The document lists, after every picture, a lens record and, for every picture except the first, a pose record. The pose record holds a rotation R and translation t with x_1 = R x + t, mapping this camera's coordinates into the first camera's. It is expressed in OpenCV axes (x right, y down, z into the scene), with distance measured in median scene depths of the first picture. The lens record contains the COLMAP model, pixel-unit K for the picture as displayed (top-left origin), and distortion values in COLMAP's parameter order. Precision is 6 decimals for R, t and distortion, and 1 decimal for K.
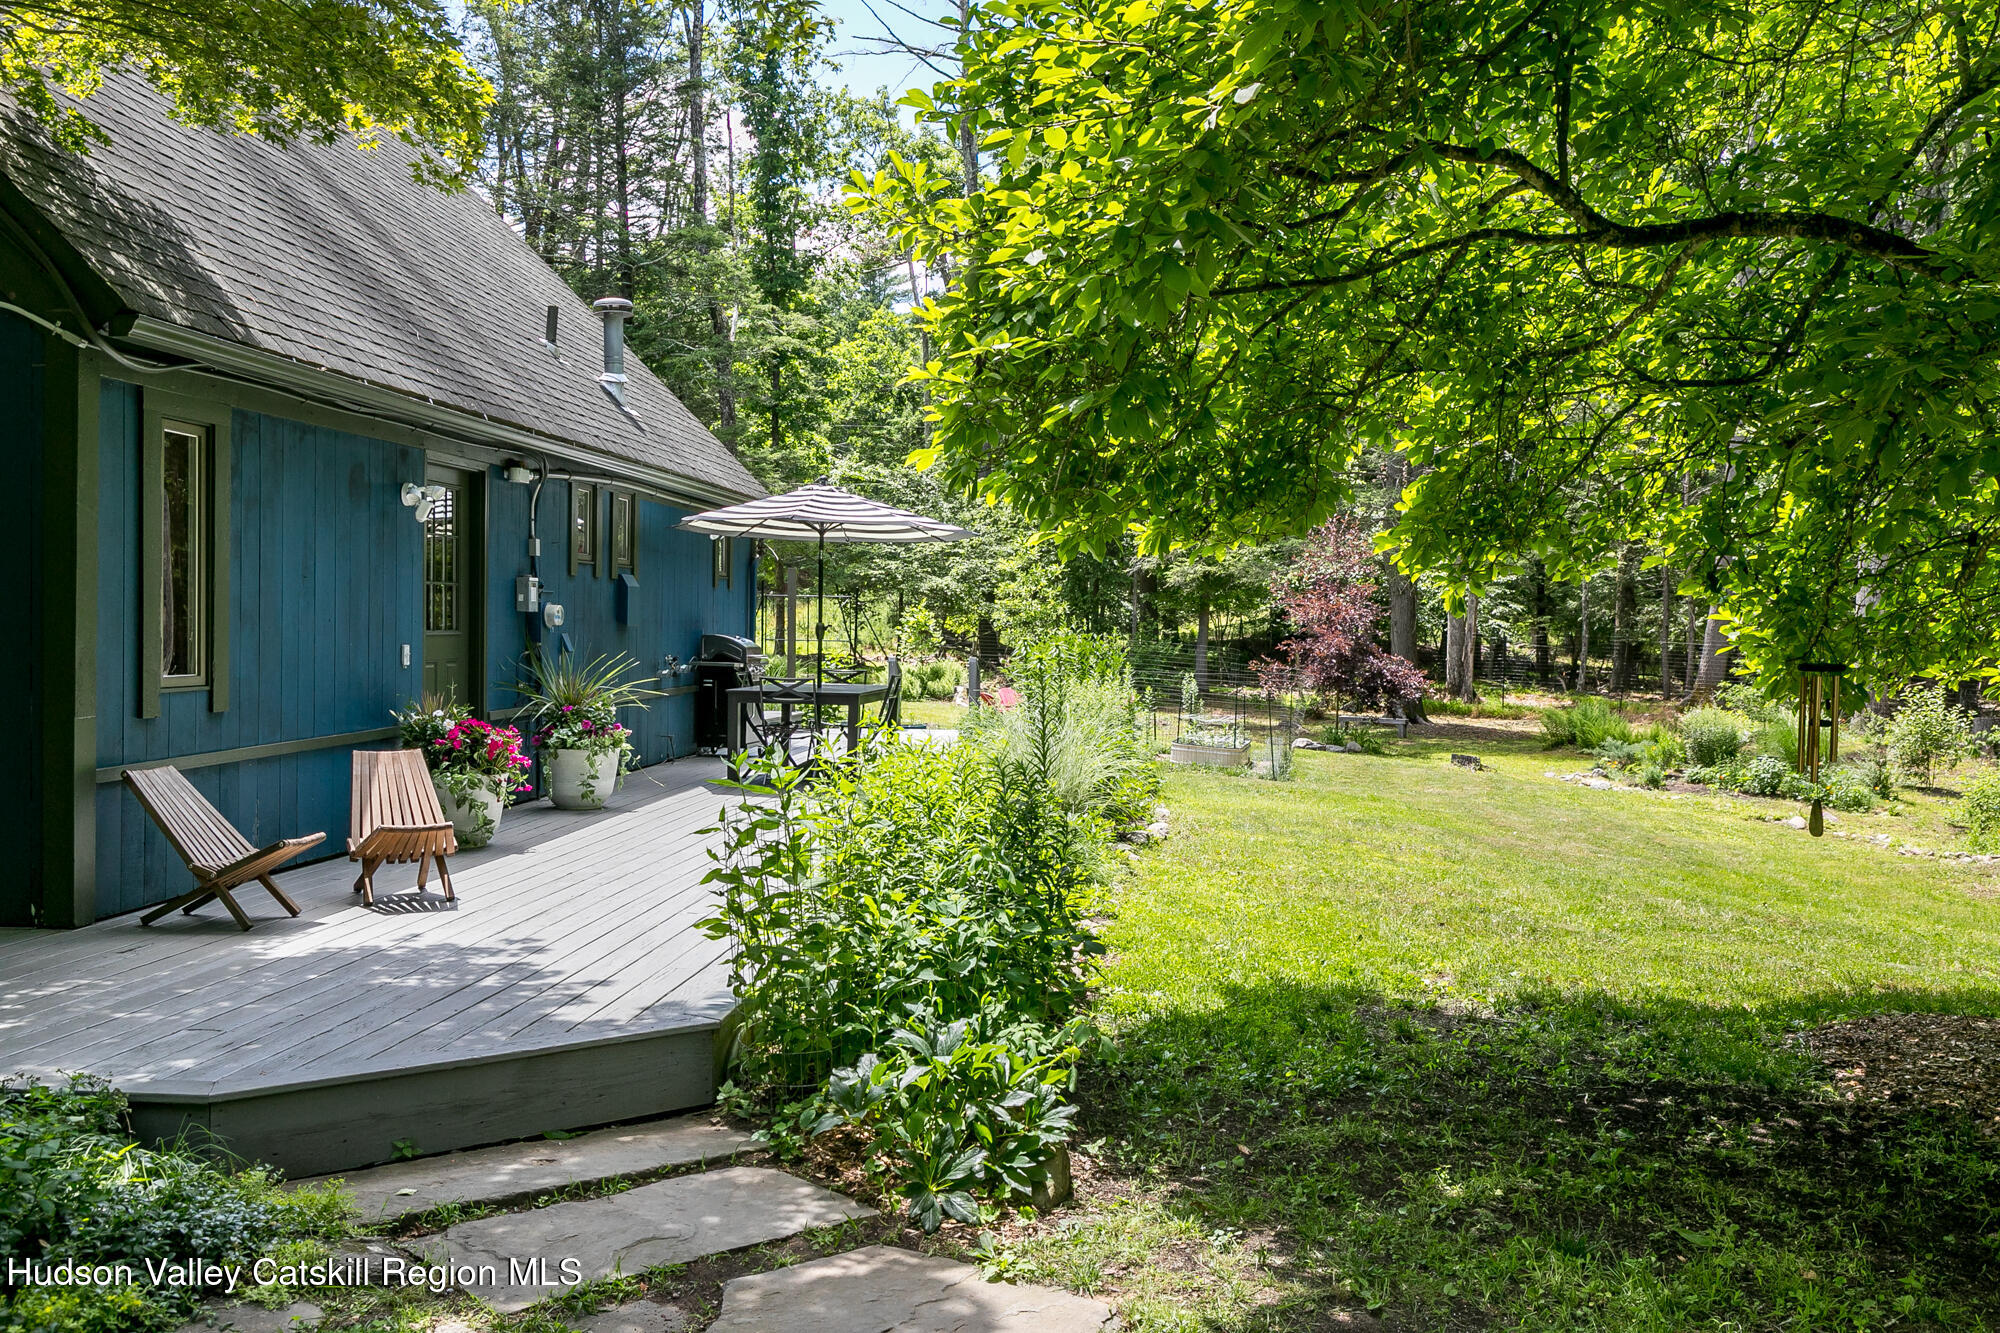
lens RADIAL K [[1961.5, 0, 999.5], [0, 1961.5, 665.6], [0, 0, 1]] dist [-0.010457, 0.000000]
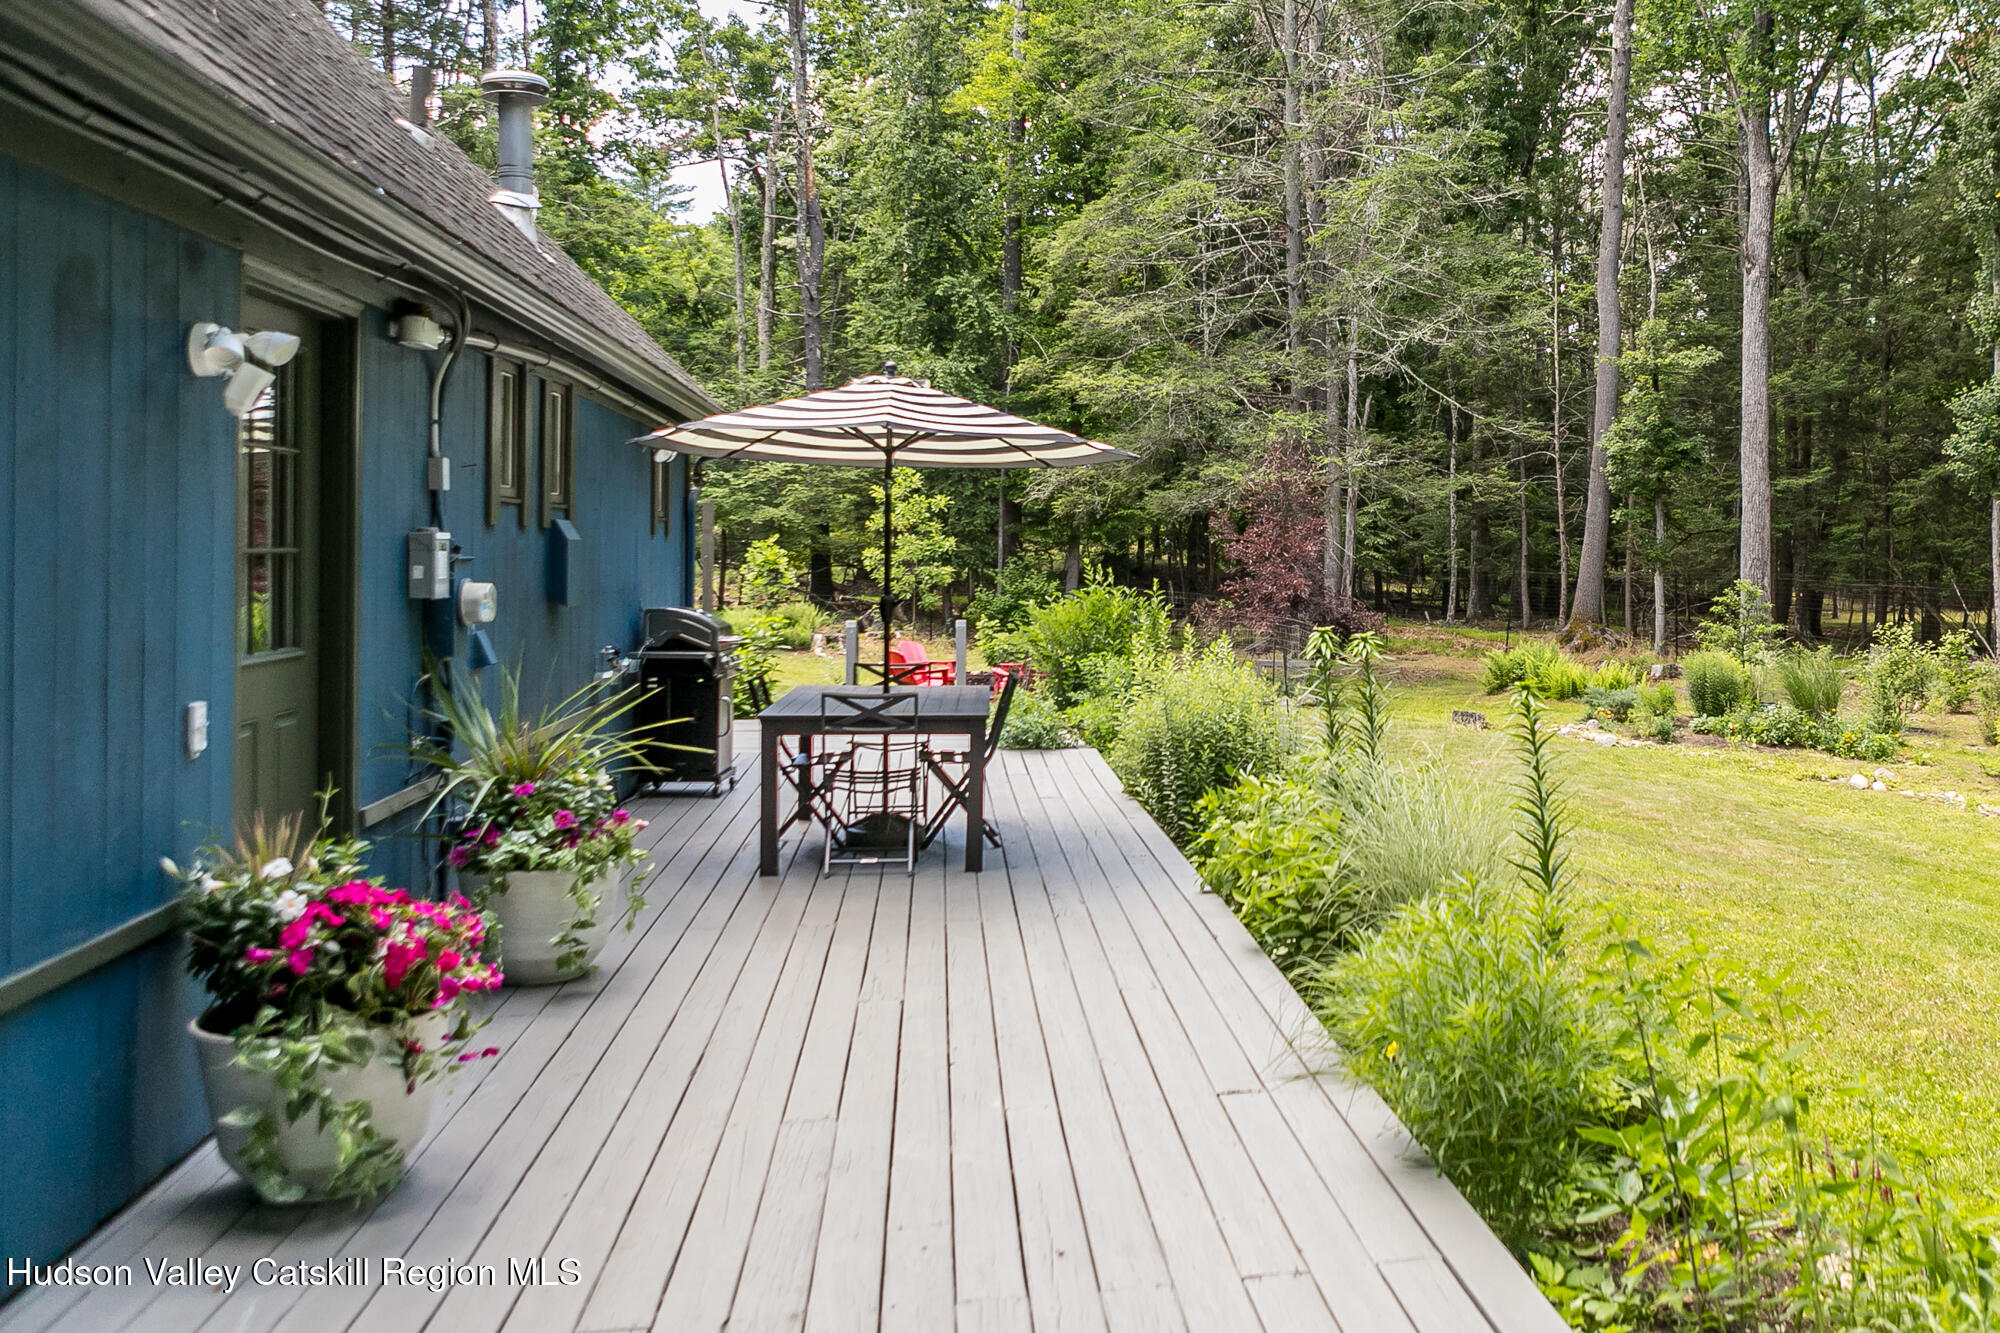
lens RADIAL K [[1429.0, 0, 1017.5], [0, 1429.0, 510.0], [0, 0, 1]] dist [-0.024457, 0.000282]
pose [[0.951654, -0.001518, 0.307168, -0.199107], [0.011753, 0.999435, -0.031475, -0.035408], [-0.306947, 0.033563, 0.951135, 0.569485]]
